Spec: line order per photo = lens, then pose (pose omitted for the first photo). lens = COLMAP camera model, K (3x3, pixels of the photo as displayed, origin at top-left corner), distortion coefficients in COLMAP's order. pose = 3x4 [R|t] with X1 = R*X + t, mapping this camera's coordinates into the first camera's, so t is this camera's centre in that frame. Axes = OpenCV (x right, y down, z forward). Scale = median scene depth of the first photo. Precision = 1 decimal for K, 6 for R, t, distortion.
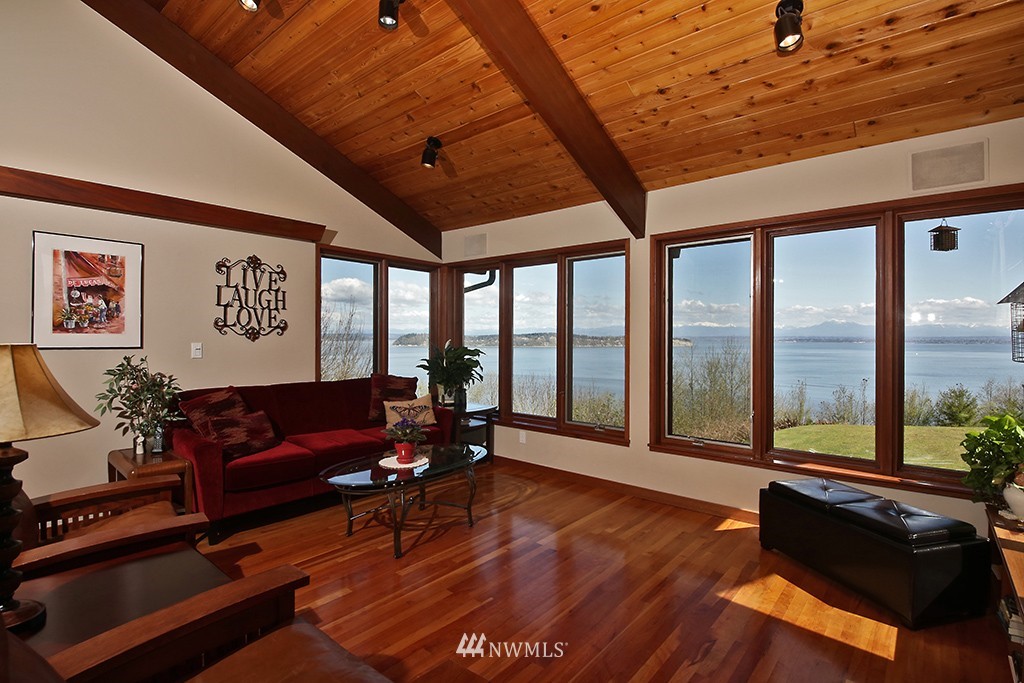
lens RADIAL K [[495.4, 0, 503.0], [0, 495.4, 340.3], [0, 0, 1]] dist [-0.000575, -0.001850]
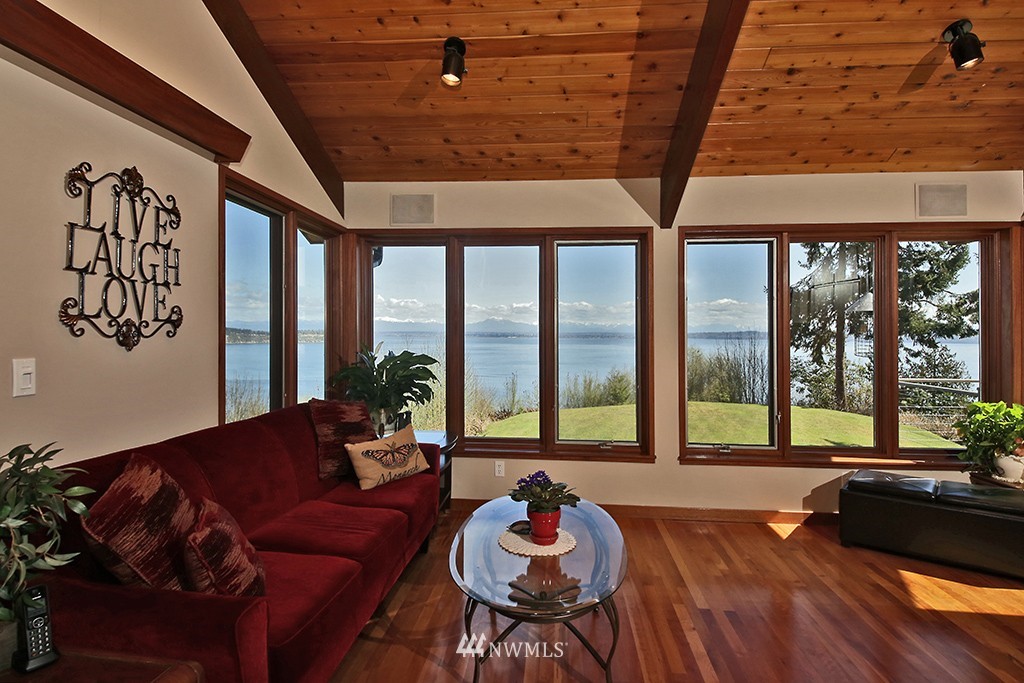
lens RADIAL K [[530.5, 0, 510.6], [0, 530.5, 335.2], [0, 0, 1]] dist [-0.001989, -0.007670]
pose [[0.812252, 0.000222, 0.583307, -0.496398], [0.000117, 1.000000, -0.000543, -0.012129], [-0.583307, 0.000509, 0.812252, 0.380632]]
